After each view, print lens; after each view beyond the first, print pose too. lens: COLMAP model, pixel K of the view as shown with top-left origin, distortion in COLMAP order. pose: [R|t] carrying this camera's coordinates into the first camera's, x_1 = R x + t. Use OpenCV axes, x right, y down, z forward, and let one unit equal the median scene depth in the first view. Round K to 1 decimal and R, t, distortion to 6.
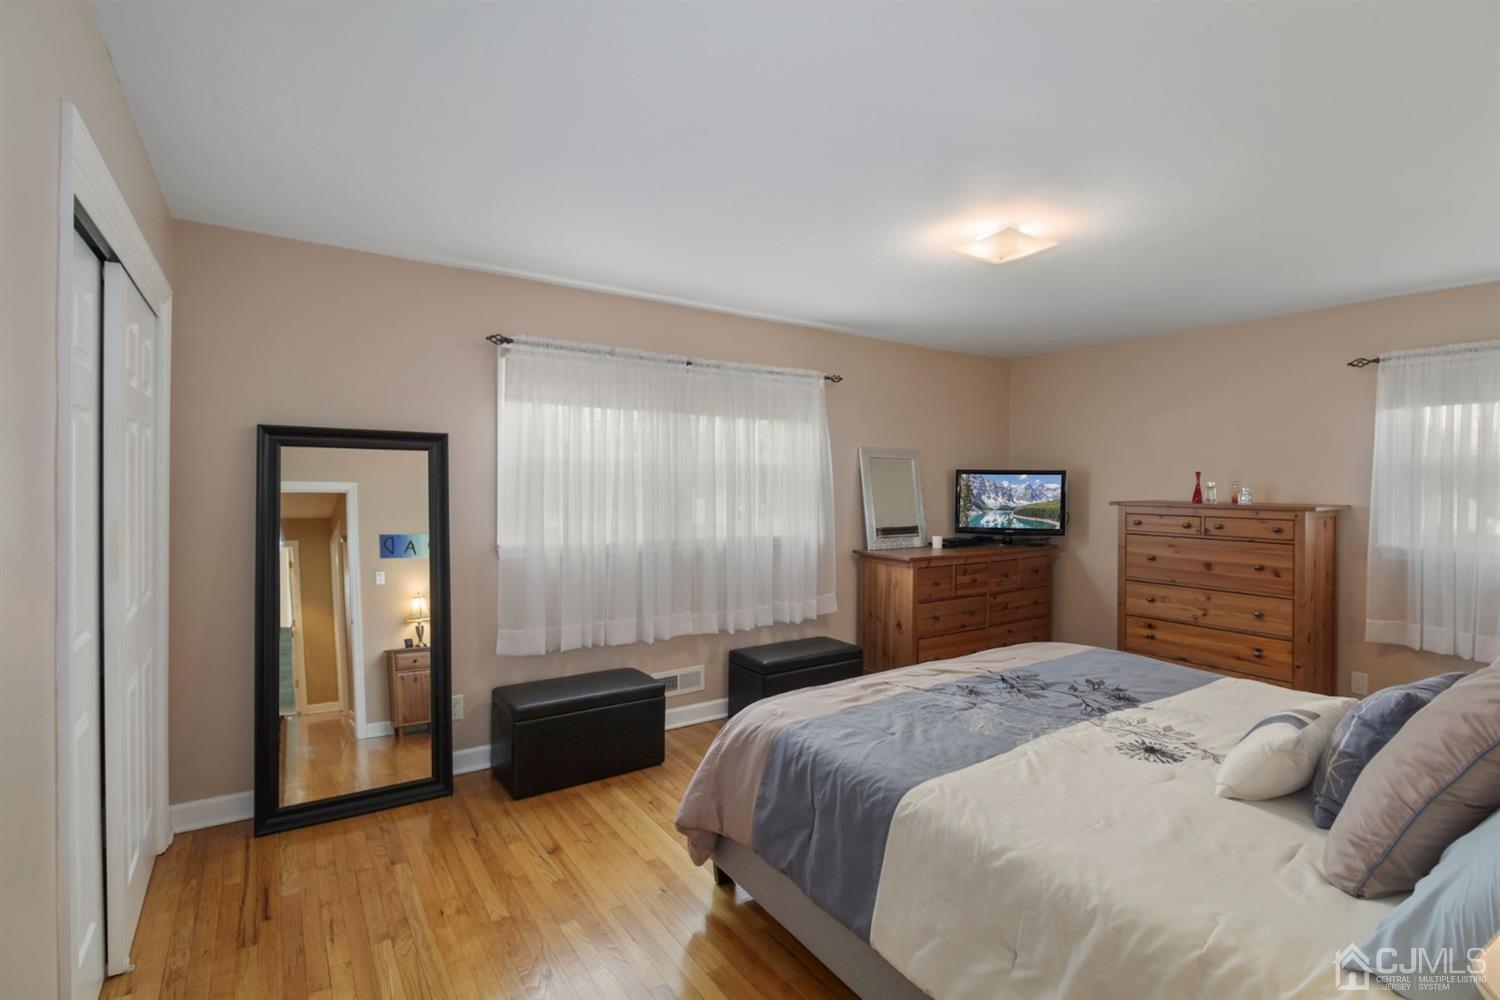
lens RADIAL K [[707.7, 0, 744.1], [0, 707.7, 489.7], [0, 0, 1]] dist [0.005064, -0.005356]
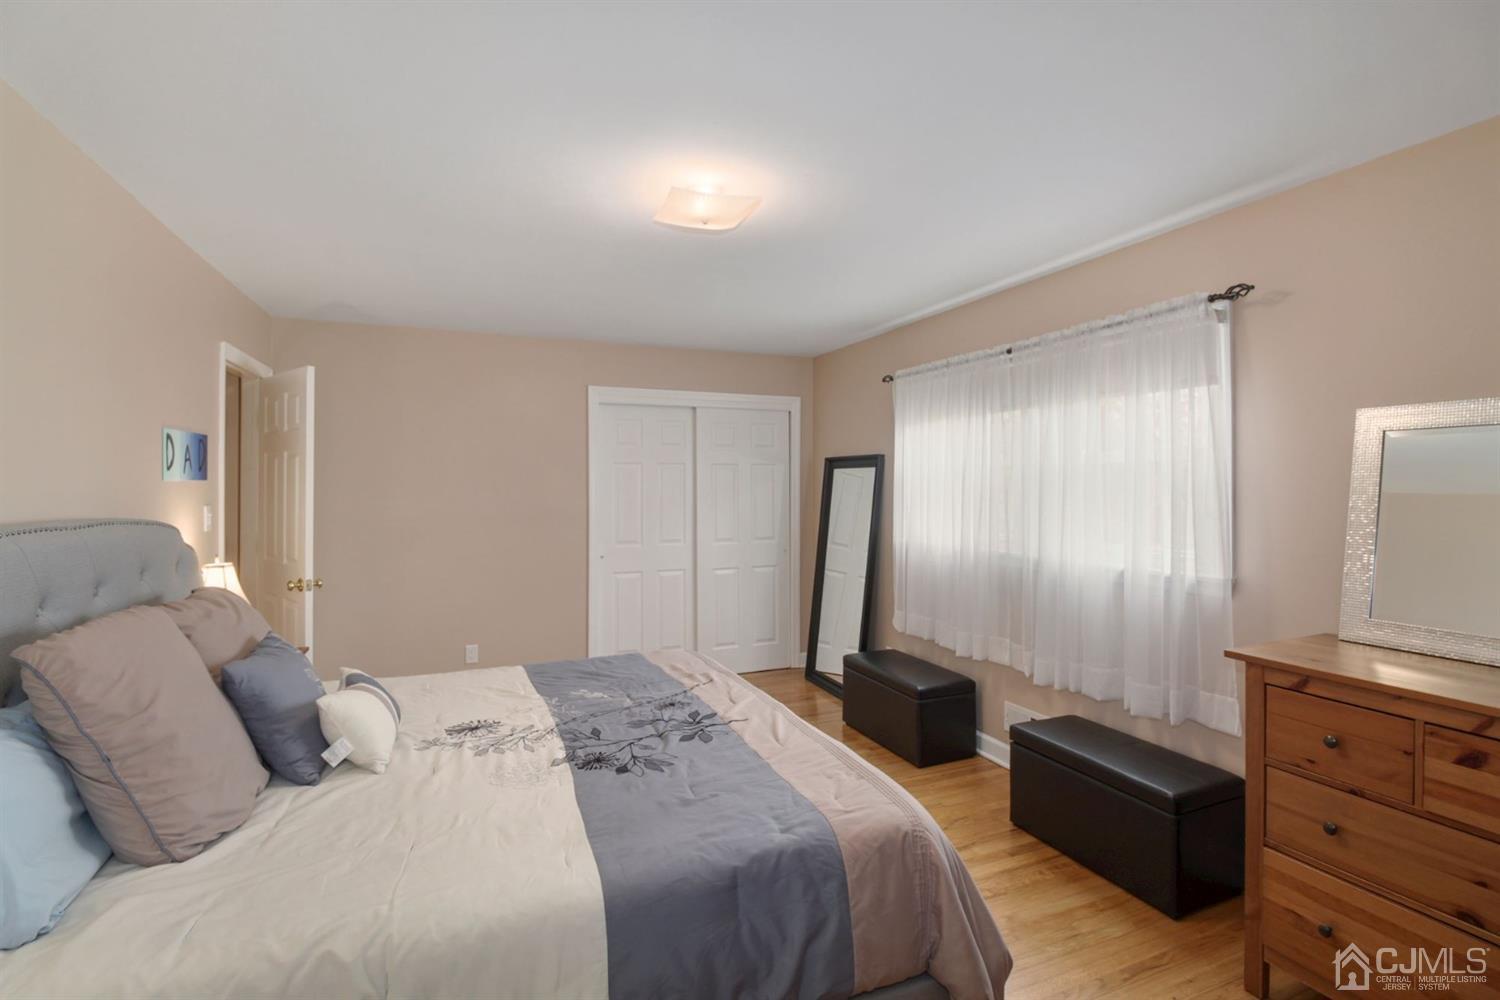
lens RADIAL K [[707.7, 0, 748.2], [0, 707.7, 495.1], [0, 0, 1]] dist [0.005064, -0.005356]
pose [[-0.204902, 0.004265, -0.978773, 1.111378], [-0.012136, 0.999903, 0.006897, -0.007499], [0.978707, 0.013292, -0.204831, 1.160810]]
